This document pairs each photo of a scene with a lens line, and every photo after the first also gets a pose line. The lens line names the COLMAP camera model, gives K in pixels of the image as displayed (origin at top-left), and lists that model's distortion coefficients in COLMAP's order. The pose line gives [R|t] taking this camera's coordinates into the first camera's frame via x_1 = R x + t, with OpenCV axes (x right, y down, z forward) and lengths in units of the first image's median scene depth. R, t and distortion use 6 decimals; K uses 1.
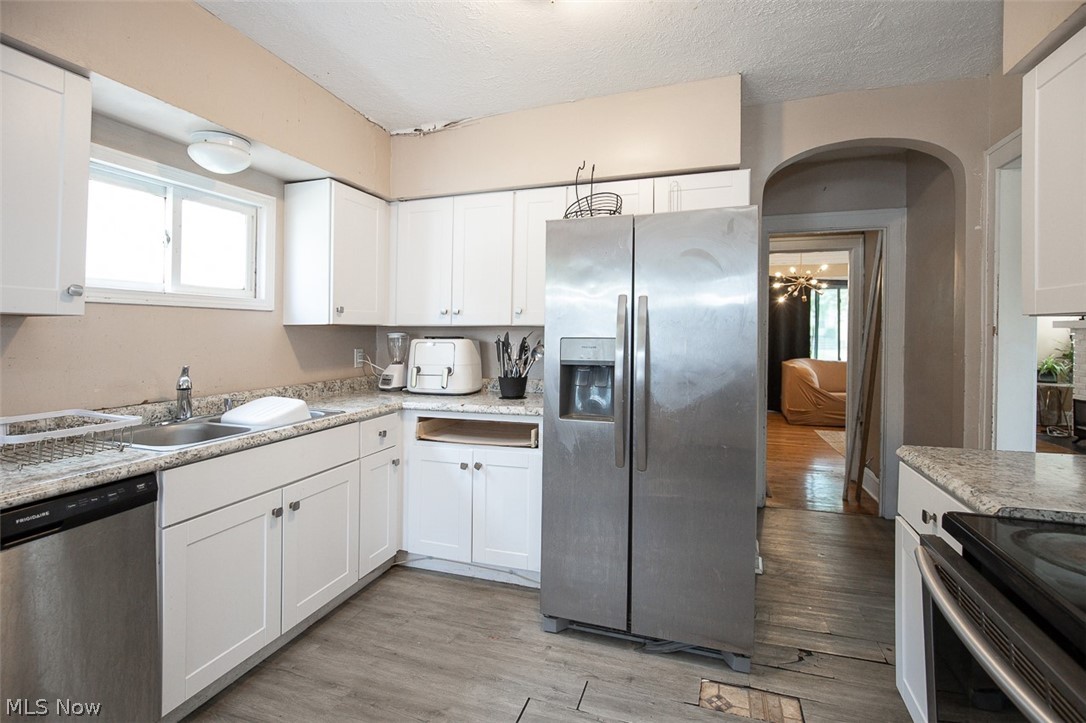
lens RADIAL K [[511.8, 0, 542.2], [0, 511.8, 332.3], [0, 0, 1]] dist [-0.000805, -0.000356]
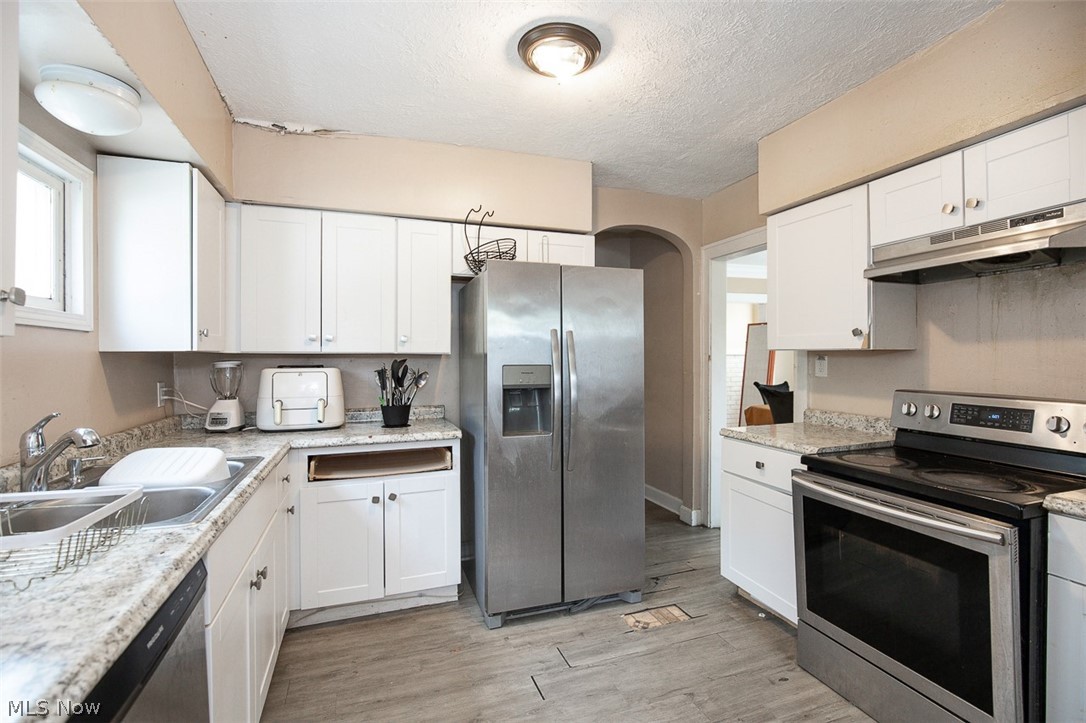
lens RADIAL K [[496.2, 0, 543.0], [0, 496.2, 361.5], [0, 0, 1]] dist [-0.000704, 0.000171]
pose [[0.780637, -0.007172, 0.624943, -0.504341], [0.002199, 0.999959, 0.008729, -0.005860], [-0.624980, -0.005440, 0.780621, 0.079360]]
